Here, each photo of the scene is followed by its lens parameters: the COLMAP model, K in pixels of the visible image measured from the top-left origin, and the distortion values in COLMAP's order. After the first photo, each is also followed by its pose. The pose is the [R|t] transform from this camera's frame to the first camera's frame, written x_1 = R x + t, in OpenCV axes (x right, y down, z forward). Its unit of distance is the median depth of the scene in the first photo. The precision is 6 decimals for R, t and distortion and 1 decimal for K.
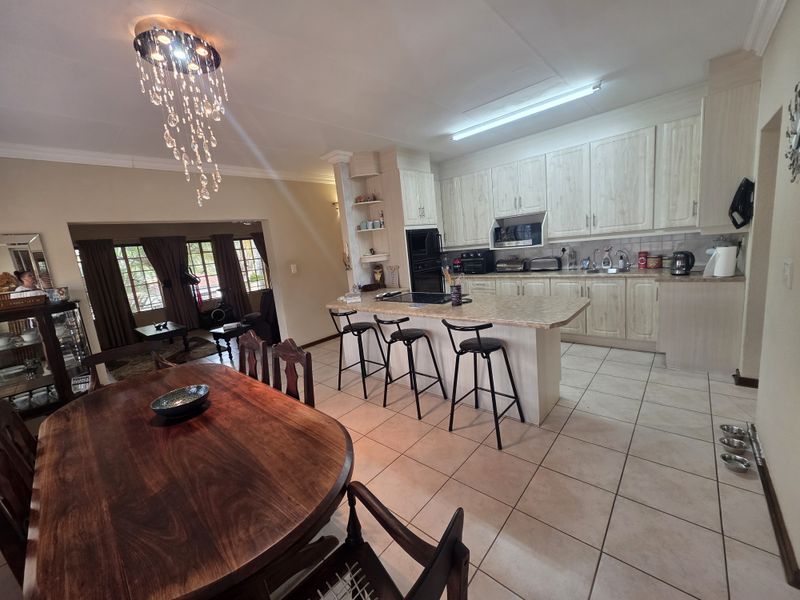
lens RADIAL K [[315.9, 0, 396.5], [0, 315.9, 295.3], [0, 0, 1]] dist [0.002200, 0.000358]
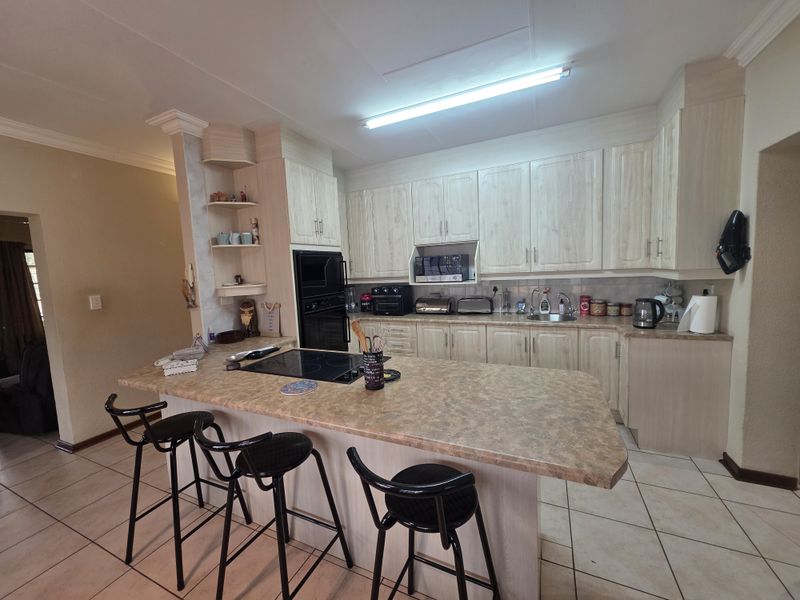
lens RADIAL K [[315.9, 0, 396.5], [0, 315.9, 295.3], [0, 0, 1]] dist [0.002200, 0.000358]
pose [[0.953316, 0.033401, 0.300123, 0.040103], [-0.004015, 0.995178, -0.098001, -0.047266], [-0.301949, 0.092221, 0.948853, 0.308456]]
